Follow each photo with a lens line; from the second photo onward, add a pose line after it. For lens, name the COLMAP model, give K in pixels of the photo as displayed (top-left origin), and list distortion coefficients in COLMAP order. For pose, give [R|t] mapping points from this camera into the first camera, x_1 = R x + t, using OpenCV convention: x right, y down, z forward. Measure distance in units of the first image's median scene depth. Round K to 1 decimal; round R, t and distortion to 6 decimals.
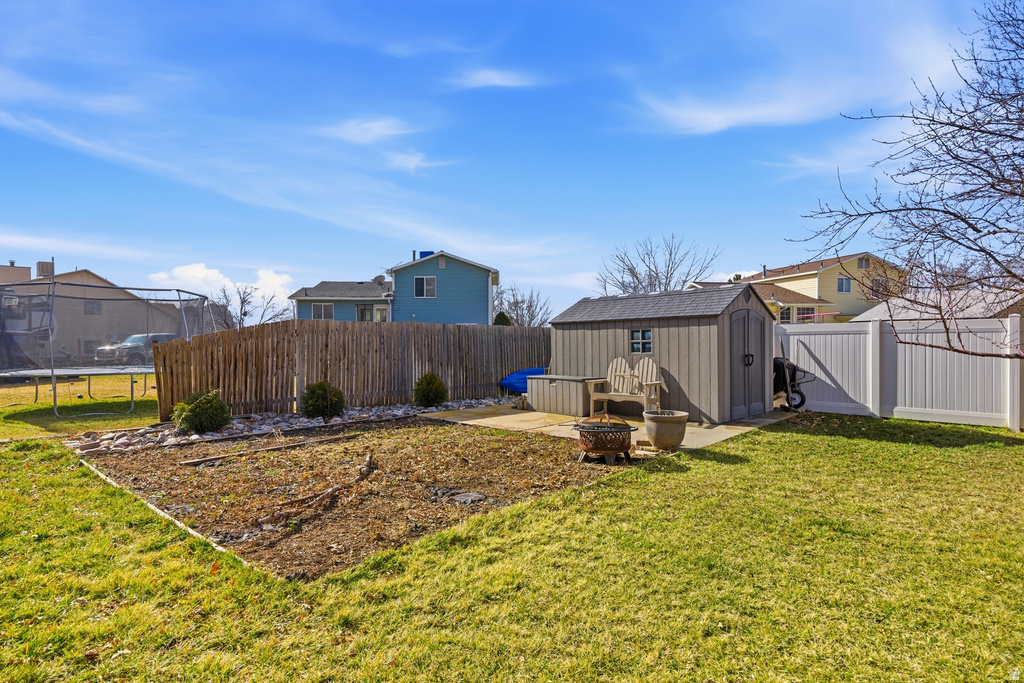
lens RADIAL K [[546.9, 0, 511.6], [0, 546.9, 339.0], [0, 0, 1]] dist [-0.001792, -0.000021]
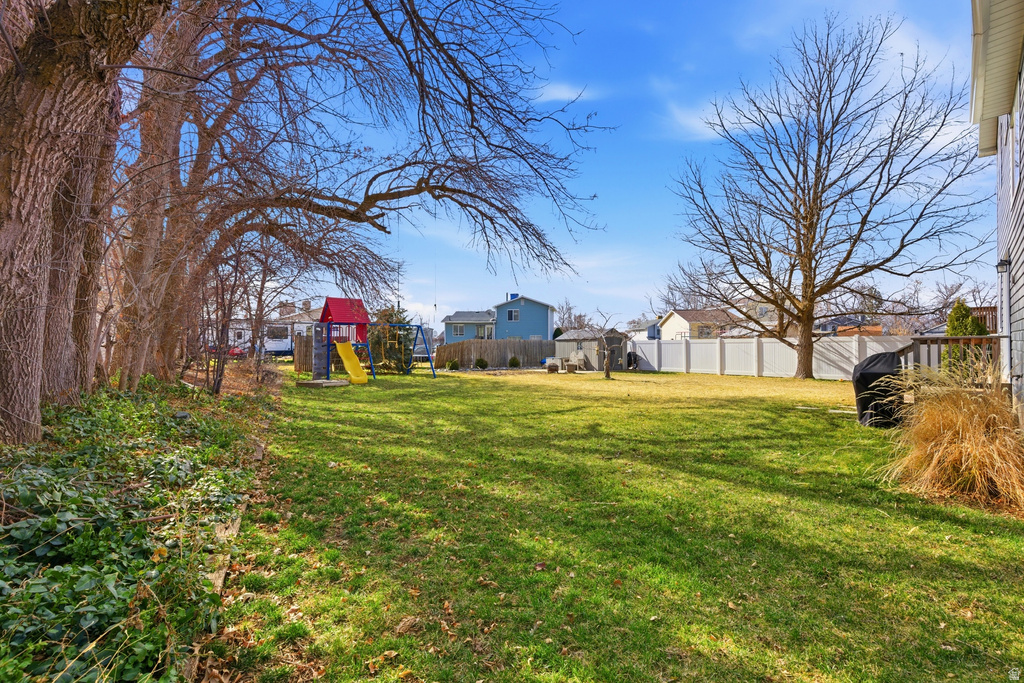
lens RADIAL K [[463.8, 0, 512.0], [0, 463.8, 341.2], [0, 0, 1]] dist [0.003197, 0.000971]
pose [[0.987087, 0.005094, -0.160105, 0.082700], [-0.005693, 0.999978, -0.003283, -0.003785], [0.160085, 0.004152, 0.987094, -0.507174]]
